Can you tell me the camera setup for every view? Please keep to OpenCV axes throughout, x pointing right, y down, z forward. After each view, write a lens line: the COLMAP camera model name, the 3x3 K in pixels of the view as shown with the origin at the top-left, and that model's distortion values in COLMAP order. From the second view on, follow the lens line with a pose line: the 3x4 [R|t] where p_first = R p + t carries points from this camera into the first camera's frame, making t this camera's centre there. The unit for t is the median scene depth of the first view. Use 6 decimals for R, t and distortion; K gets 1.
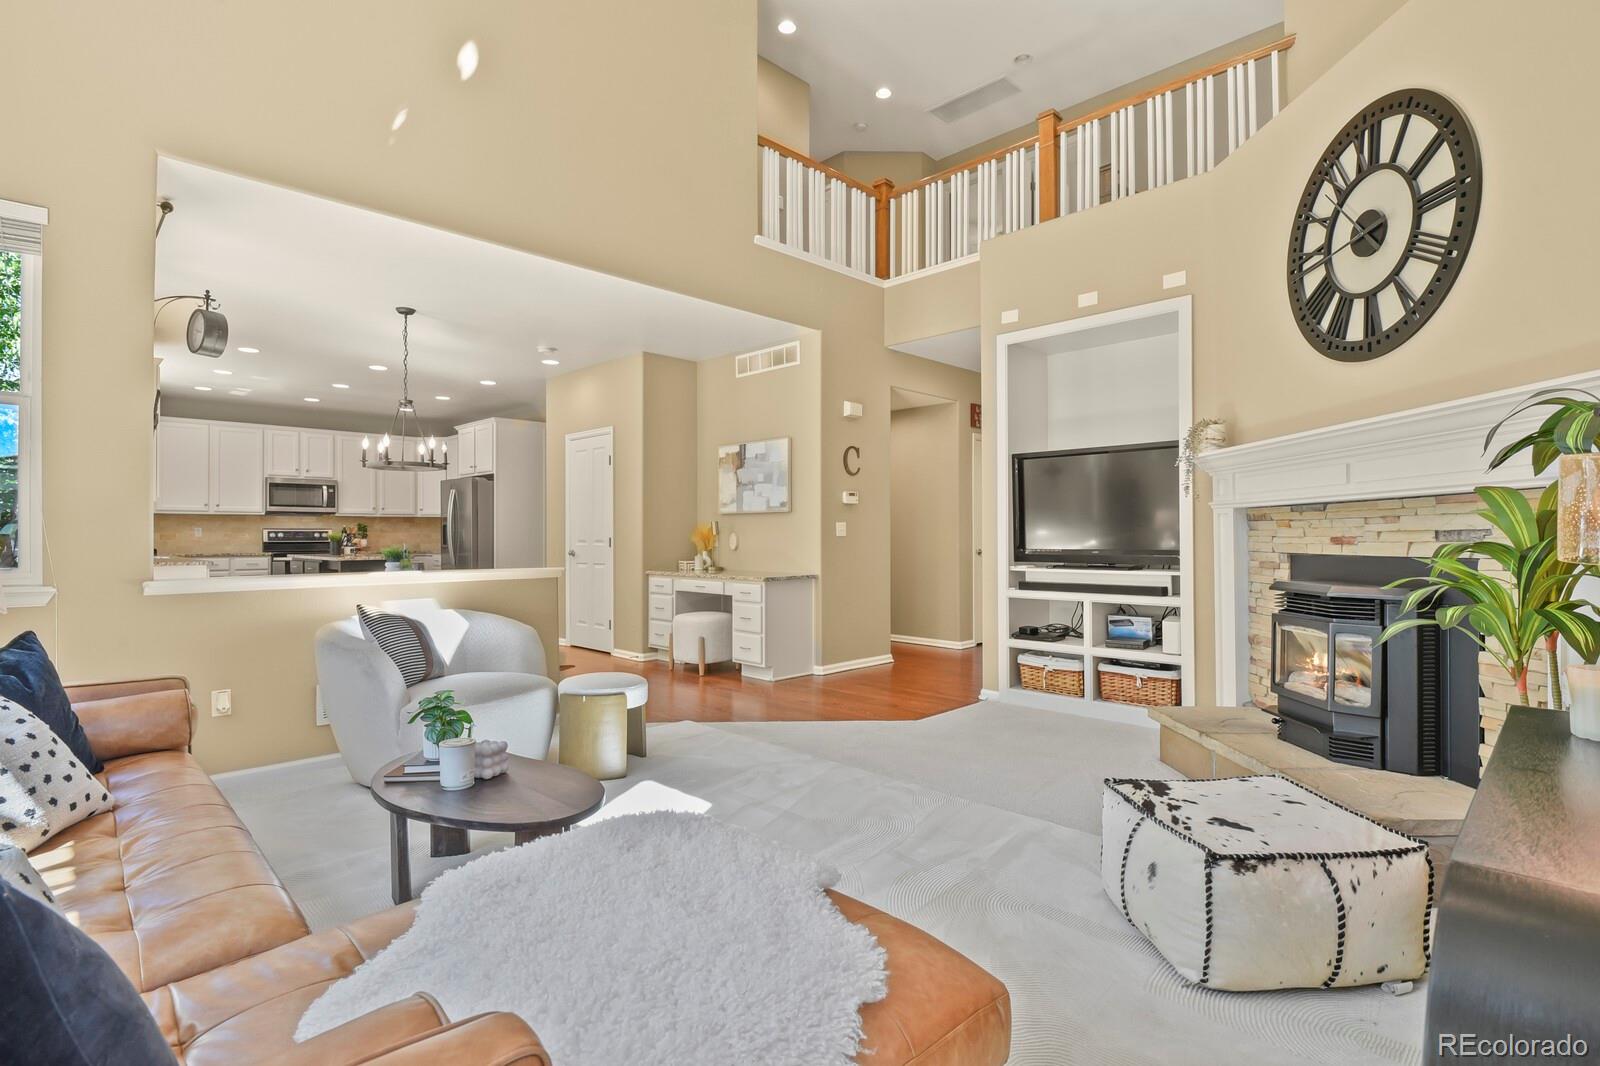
lens RADIAL K [[775.7, 0, 800.6], [0, 775.7, 534.2], [0, 0, 1]] dist [-0.005723, -0.005049]
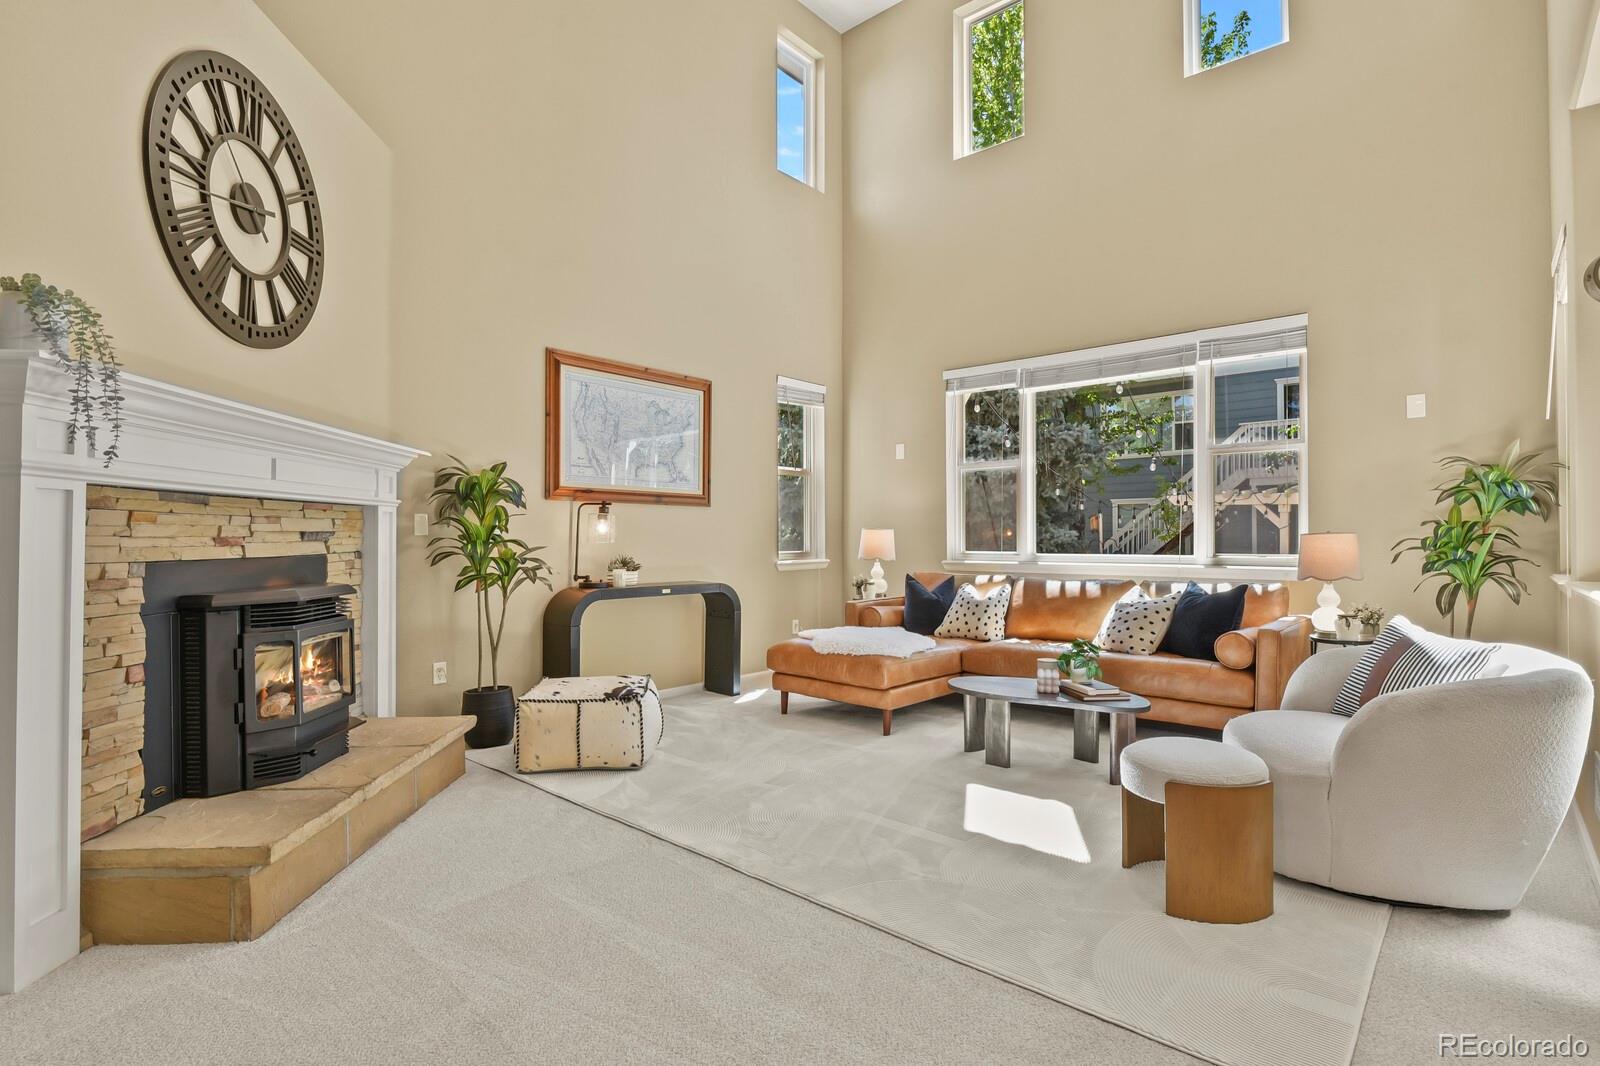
lens RADIAL K [[775.7, 0, 803.0], [0, 775.7, 534.3], [0, 0, 1]] dist [-0.005723, -0.005049]
pose [[-0.998000, 0.004192, -0.063081, 0.062883], [0.004692, 0.999959, -0.007780, 0.004686], [0.063046, -0.008060, -0.997978, 0.920685]]
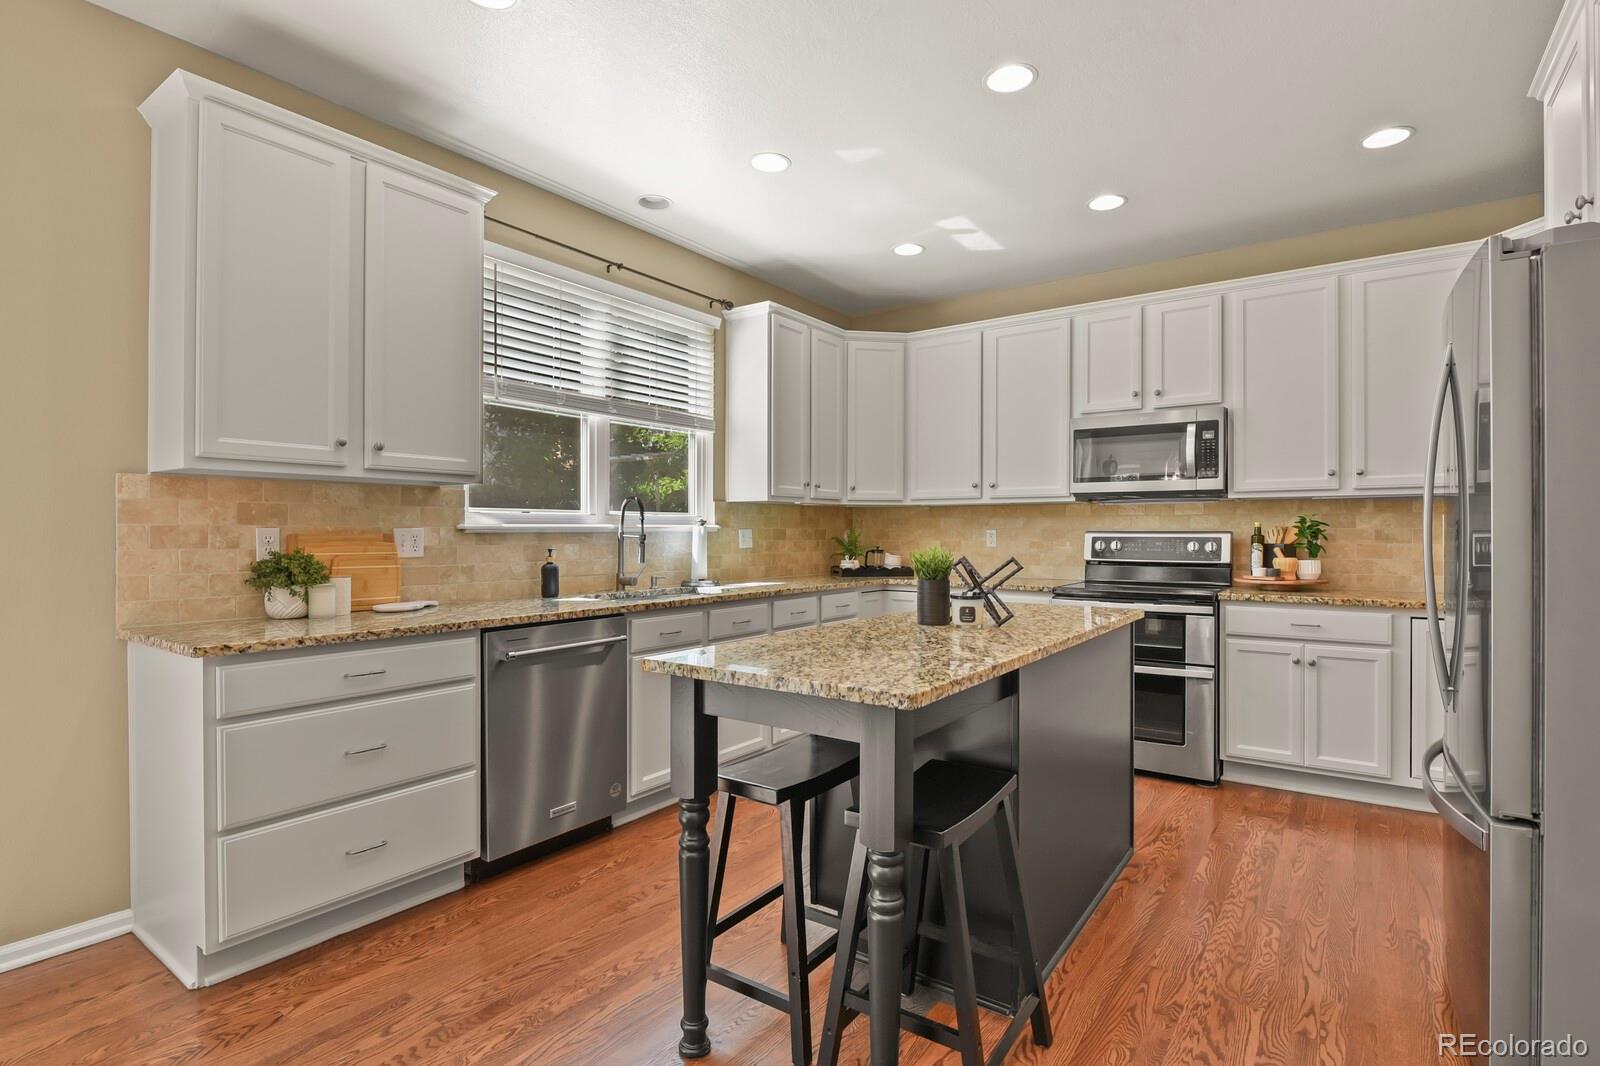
lens RADIAL K [[775.7, 0, 813.5], [0, 775.7, 533.8], [0, 0, 1]] dist [-0.005723, -0.005049]
pose [[0.168049, 0.005127, -0.985765, -0.381899], [-0.002254, 0.999986, 0.004816, -0.011485], [0.985776, 0.001413, 0.168058, 1.115821]]
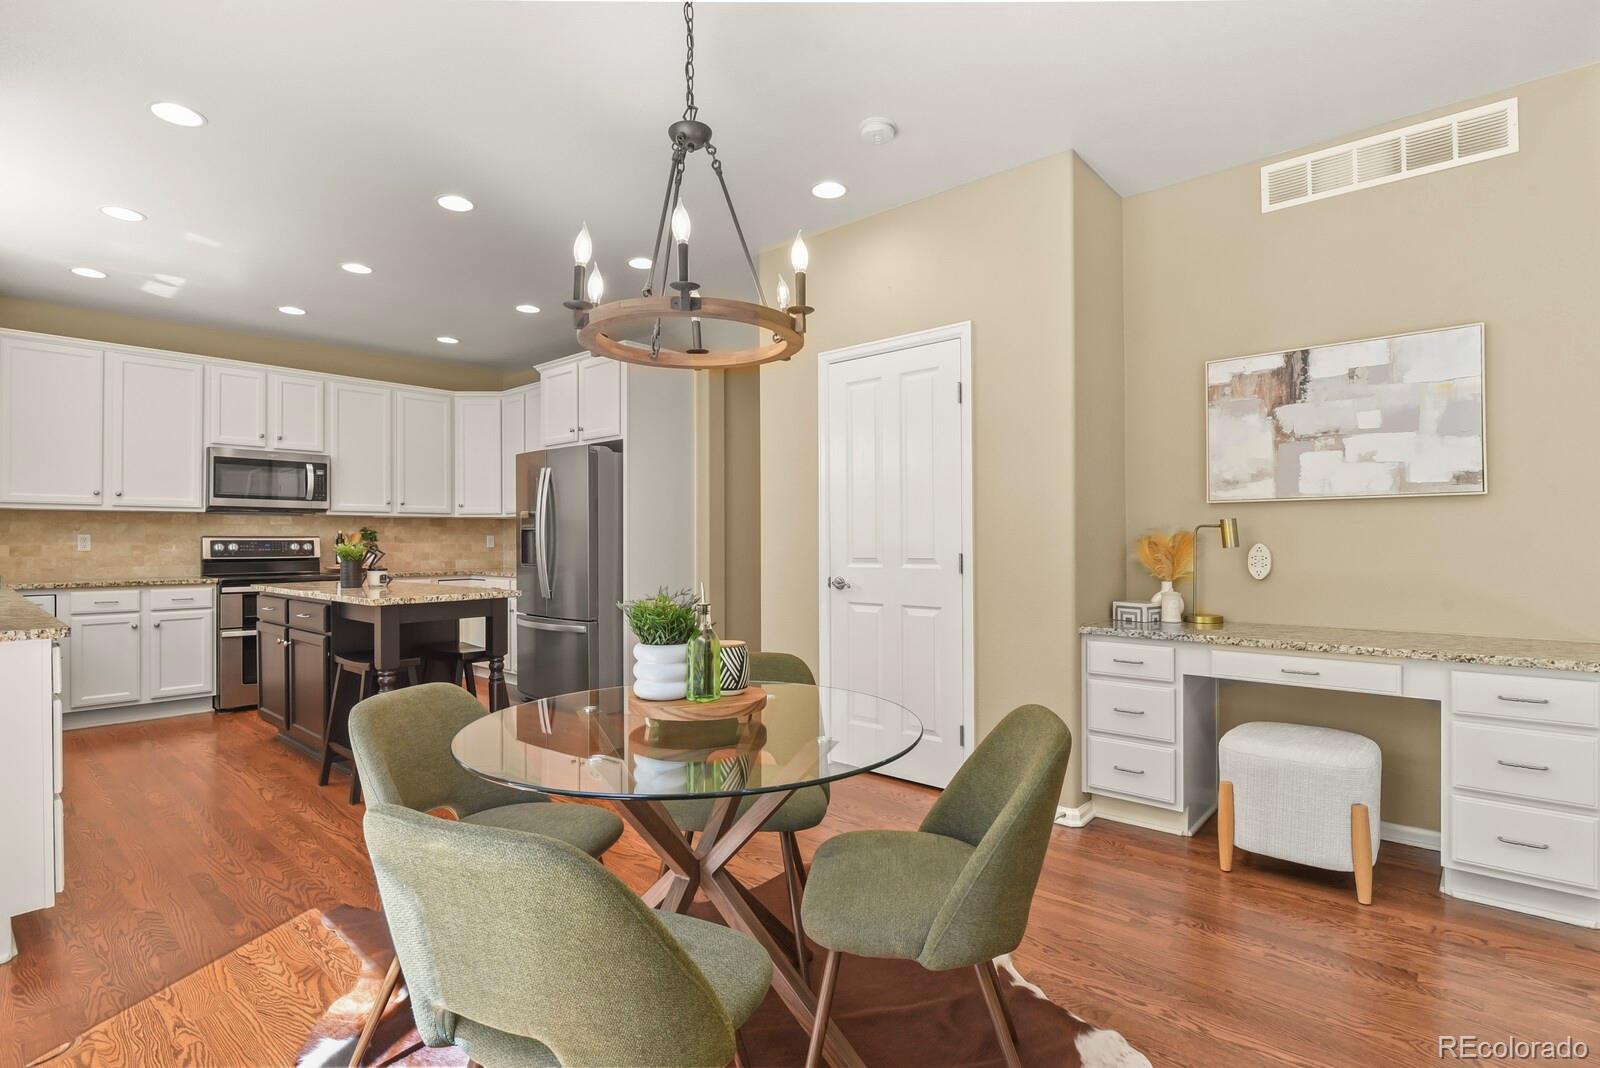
lens RADIAL K [[775.7, 0, 797.9], [0, 775.7, 537.4], [0, 0, 1]] dist [-0.005723, -0.005049]
pose [[0.998424, -0.001416, 0.056108, -0.411327], [0.001773, 0.999978, -0.006319, -0.002844], [-0.056098, 0.006409, 0.998405, 0.578784]]
